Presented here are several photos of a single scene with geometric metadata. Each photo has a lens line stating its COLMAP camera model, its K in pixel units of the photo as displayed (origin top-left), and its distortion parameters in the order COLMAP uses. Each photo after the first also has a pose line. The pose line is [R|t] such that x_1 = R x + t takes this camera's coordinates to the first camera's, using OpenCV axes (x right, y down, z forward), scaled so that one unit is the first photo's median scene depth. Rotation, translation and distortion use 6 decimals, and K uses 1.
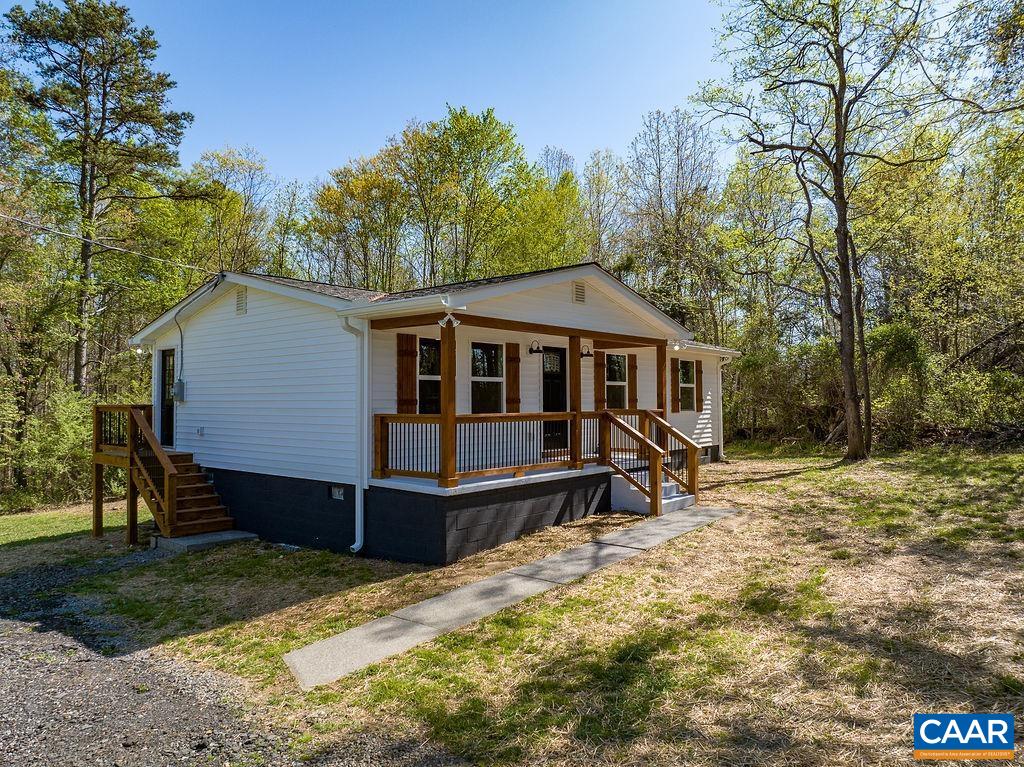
lens RADIAL K [[722.7, 0, 512.5], [0, 722.7, 383.8], [0, 0, 1]] dist [-0.044771, 0.015241]
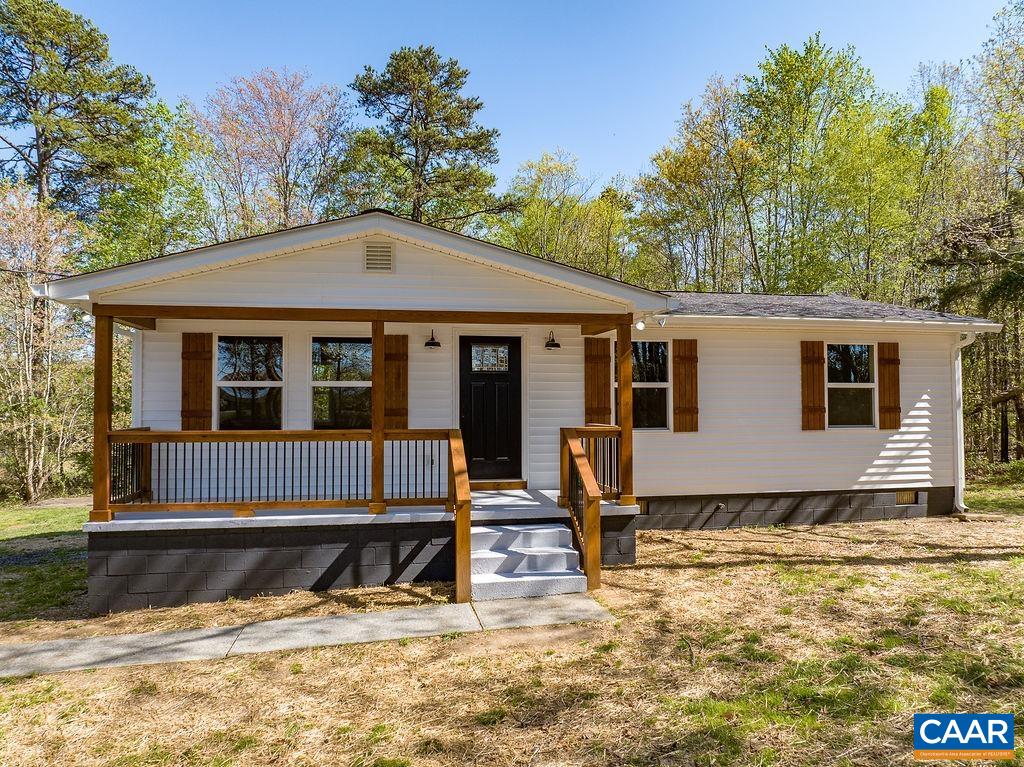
lens RADIAL K [[722.7, 0, 512.9], [0, 722.7, 385.7], [0, 0, 1]] dist [-0.044771, 0.015241]
pose [[0.768372, -0.014523, -0.639839, 0.556491], [0.014946, 0.999877, -0.004747, 0.001583], [0.639829, -0.005916, 0.768494, 0.488252]]
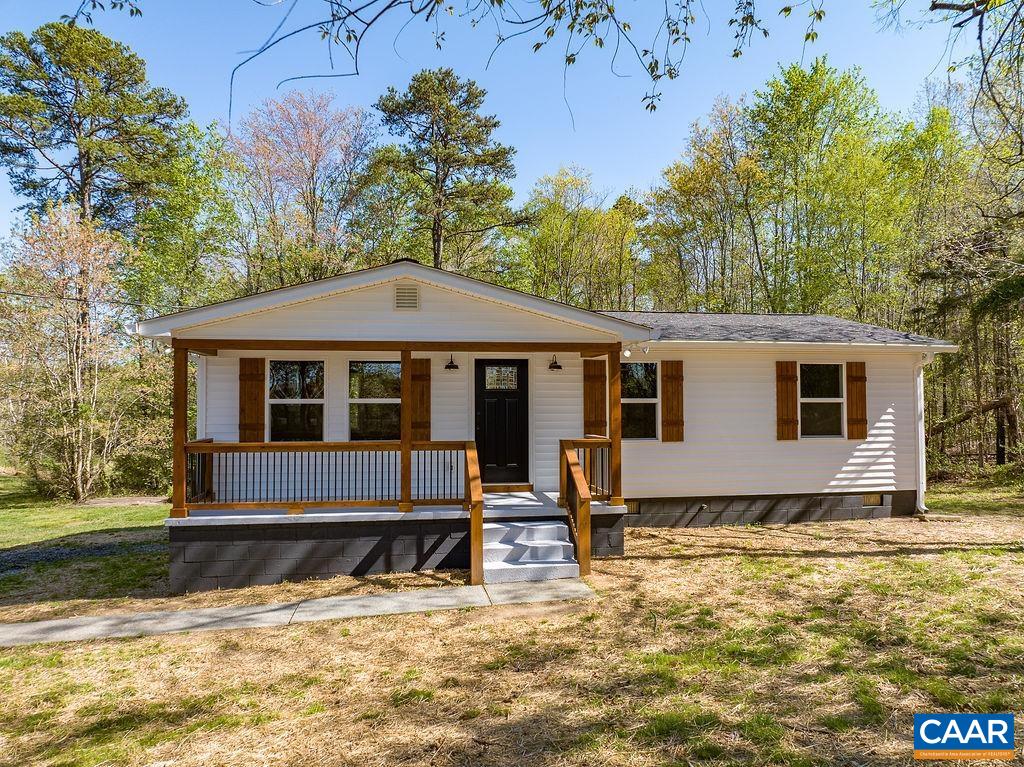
lens RADIAL K [[722.7, 0, 513.1], [0, 722.7, 388.5], [0, 0, 1]] dist [-0.044771, 0.015241]
pose [[0.750375, -0.013659, -0.660871, 0.641908], [0.015991, 0.999869, -0.002508, -0.016069], [0.660819, -0.008687, 0.750495, 0.408152]]
